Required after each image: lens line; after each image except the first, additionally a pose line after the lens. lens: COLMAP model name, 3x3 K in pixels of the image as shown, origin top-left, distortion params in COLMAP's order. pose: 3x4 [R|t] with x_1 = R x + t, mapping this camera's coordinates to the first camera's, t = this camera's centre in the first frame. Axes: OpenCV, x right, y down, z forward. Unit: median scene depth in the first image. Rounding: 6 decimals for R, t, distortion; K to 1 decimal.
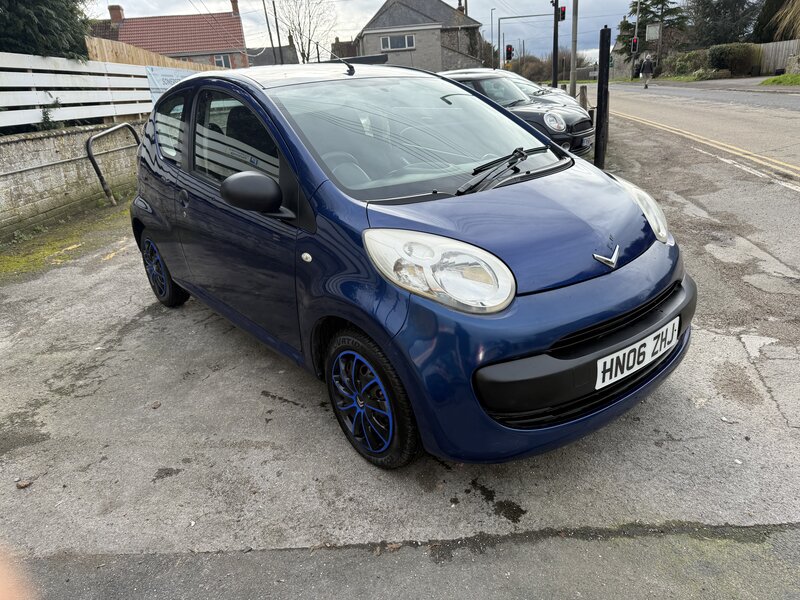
lens RADIAL K [[563.2, 0, 400.0], [0, 563.2, 300.0], [0, 0, 1]] dist [0.001781, -0.001568]
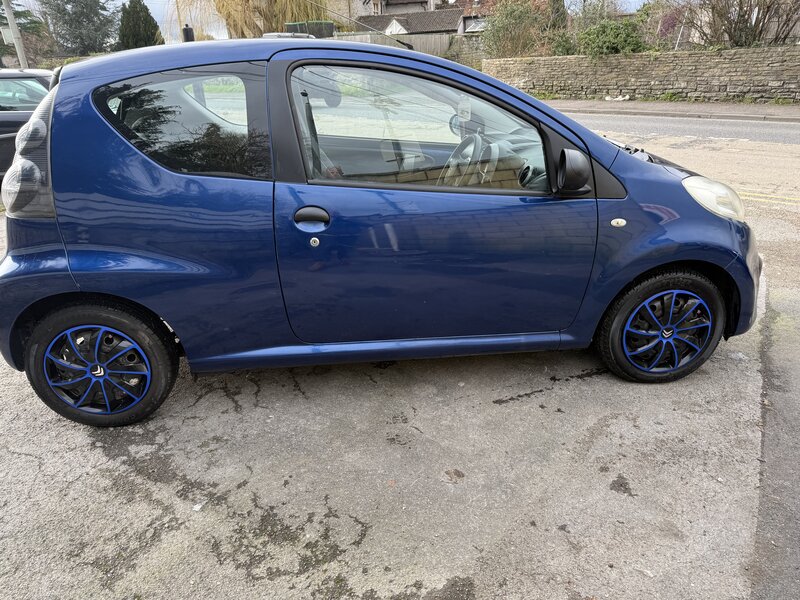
lens RADIAL K [[563.2, 0, 400.0], [0, 563.2, 300.0], [0, 0, 1]] dist [0.001781, -0.001568]
pose [[0.543779, -0.283110, 0.790034, -0.922662], [0.295141, 0.945758, 0.135768, -0.147999], [-0.785618, 0.159344, 0.597841, 0.520326]]
